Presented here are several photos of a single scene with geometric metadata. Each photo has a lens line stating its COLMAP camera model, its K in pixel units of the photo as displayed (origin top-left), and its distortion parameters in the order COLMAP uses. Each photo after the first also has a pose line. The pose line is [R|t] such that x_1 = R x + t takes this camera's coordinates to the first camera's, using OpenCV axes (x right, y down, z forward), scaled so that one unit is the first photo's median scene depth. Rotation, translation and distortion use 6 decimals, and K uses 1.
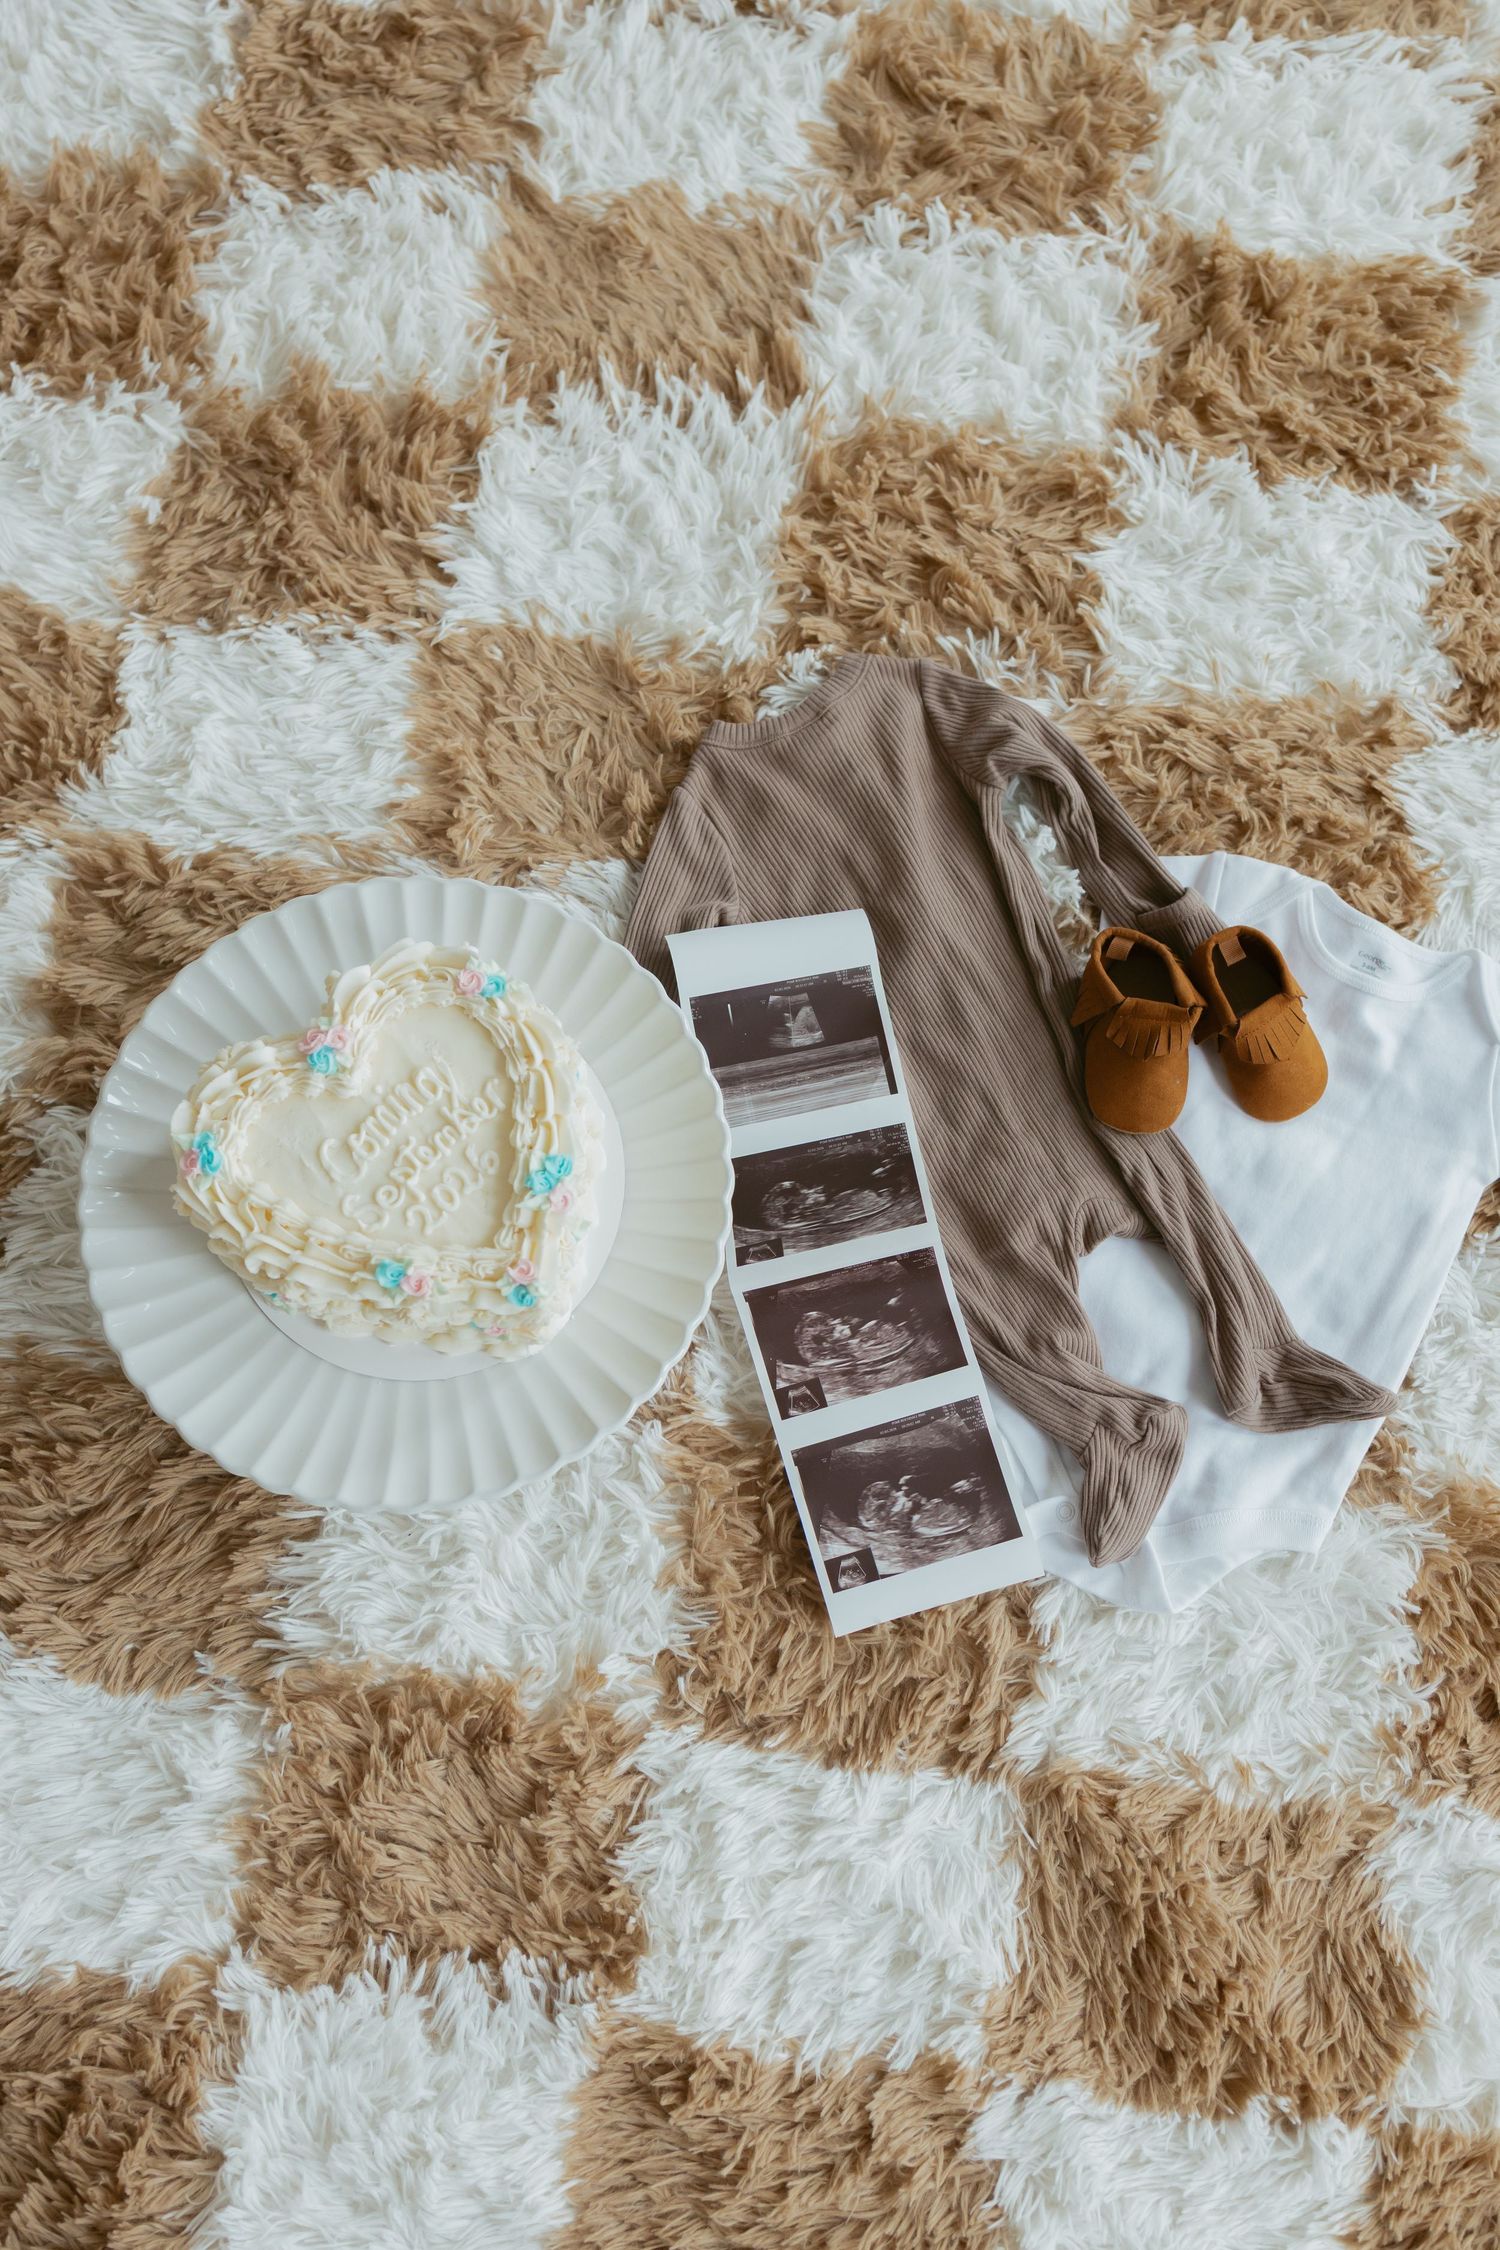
lens RADIAL K [[2265.6, 0, 767.8], [0, 2265.6, 1117.8], [0, 0, 1]] dist [-0.016326, 0.000000]
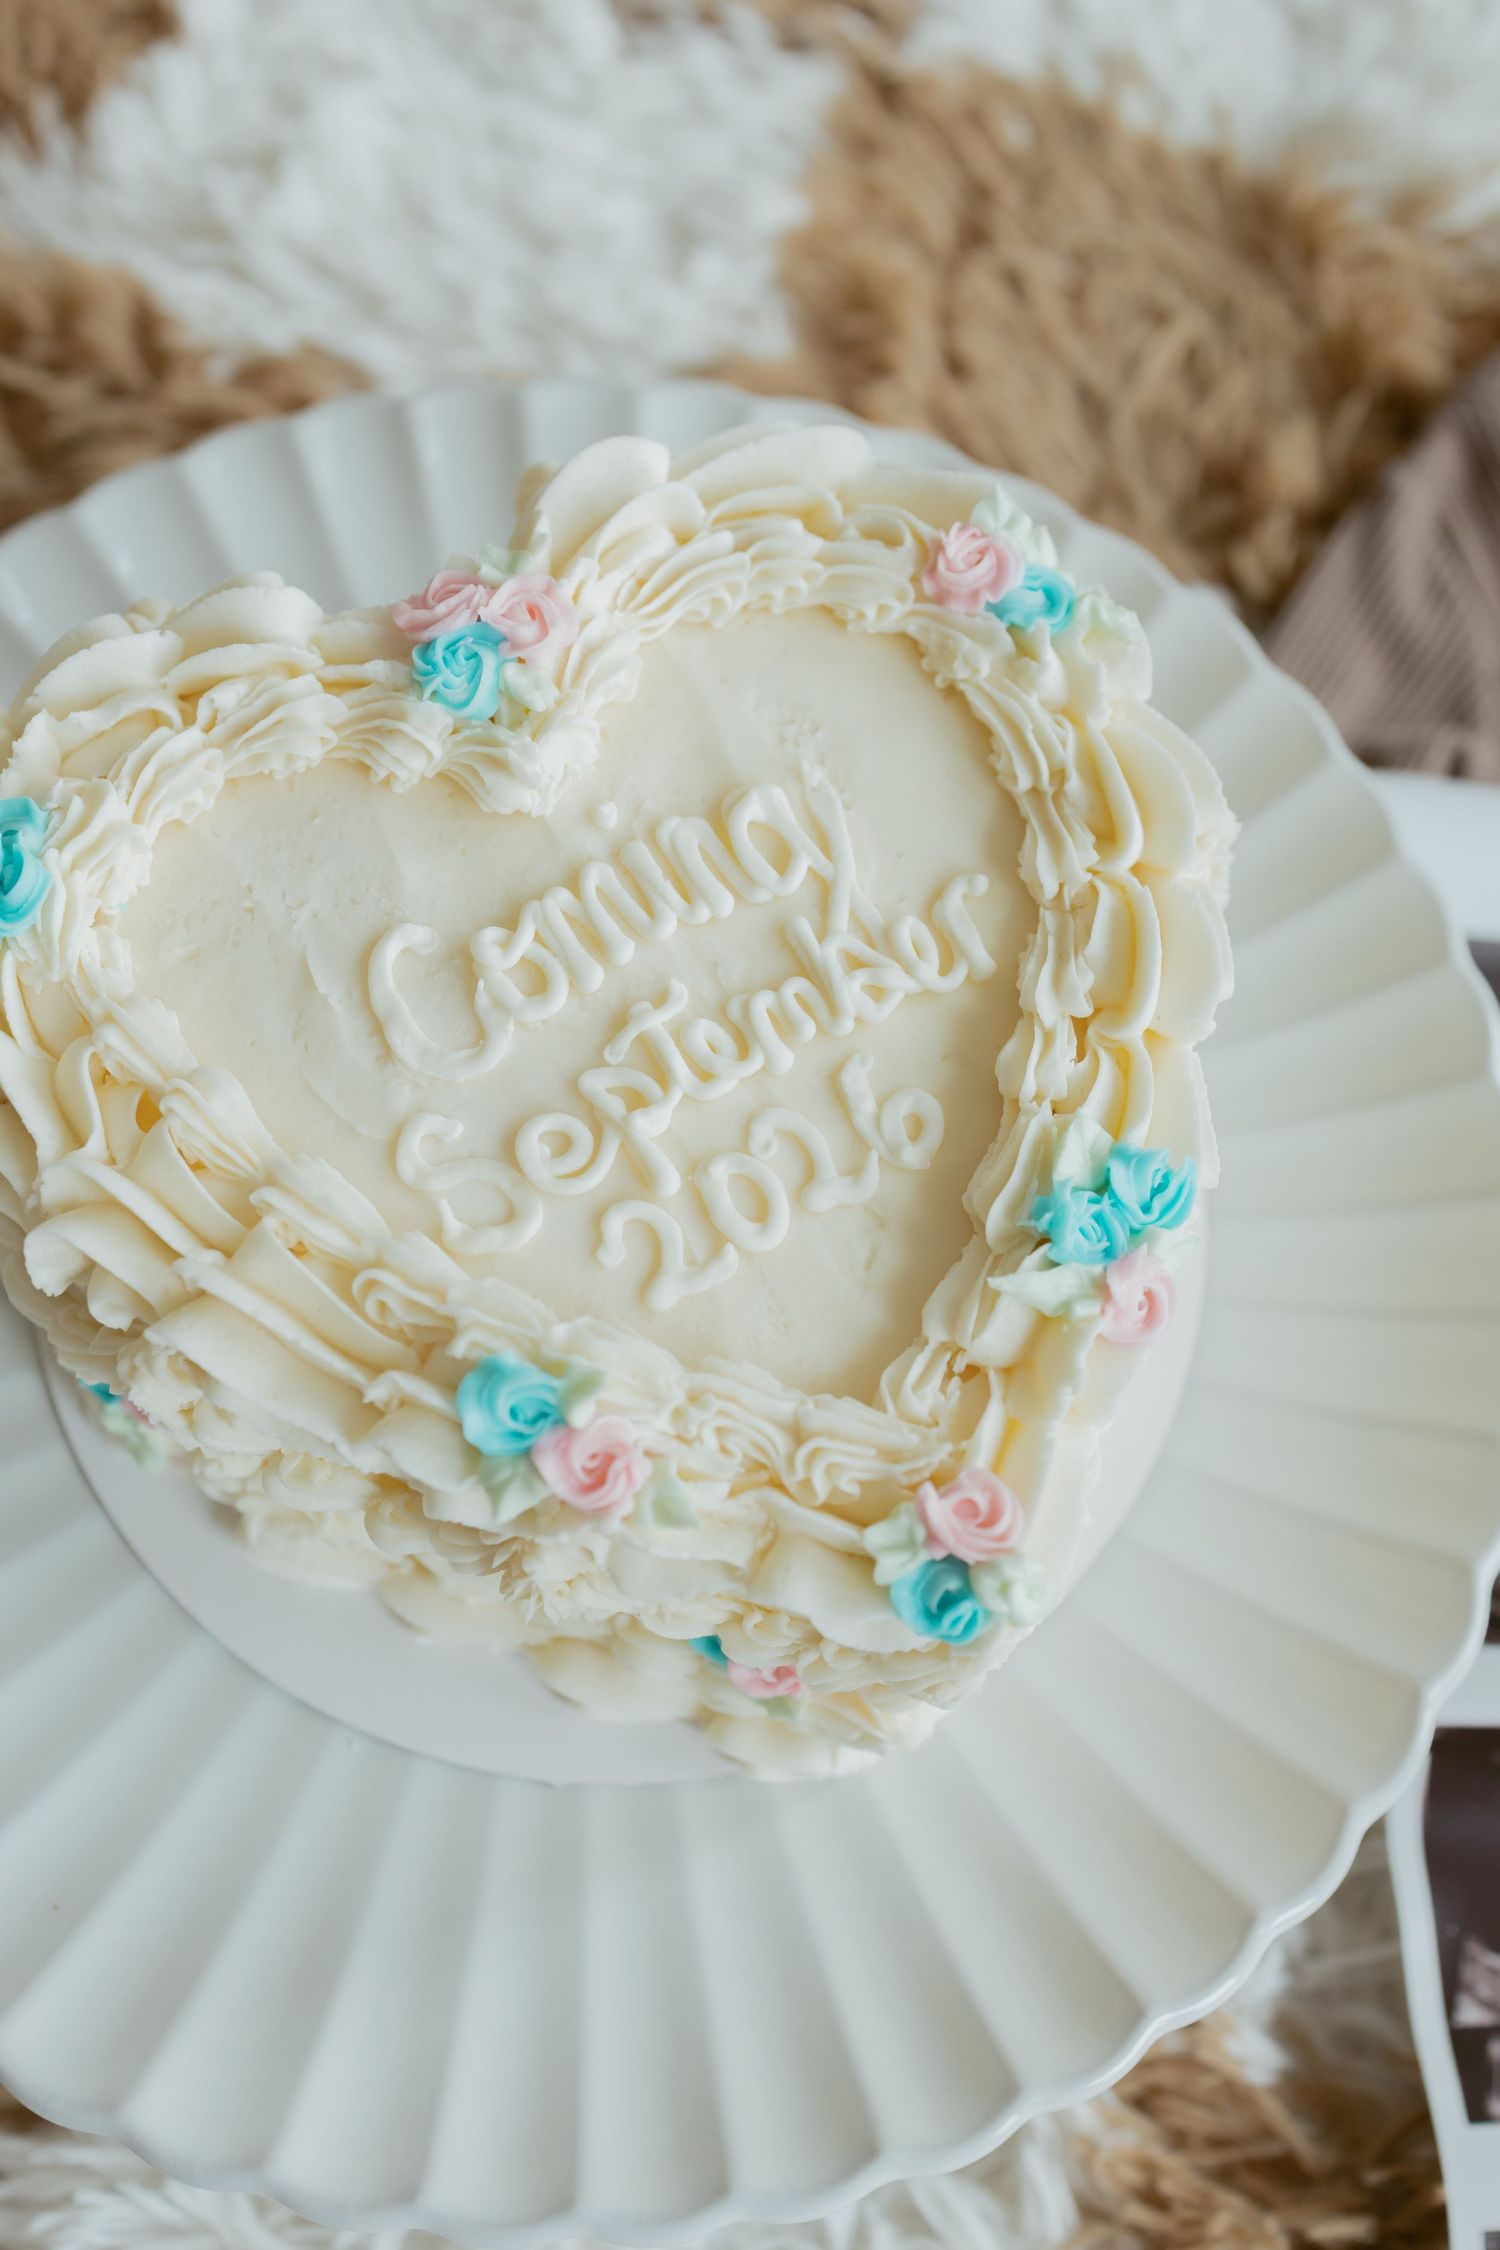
lens RADIAL K [[2265.6, 0, 732.5], [0, 2265.6, 1125.5], [0, 0, 1]] dist [-0.016326, 0.000000]
pose [[0.970649, 0.238091, -0.033964, -0.134953], [-0.240465, 0.963211, -0.120008, 0.060808], [0.004142, 0.124653, 0.992192, 0.699815]]
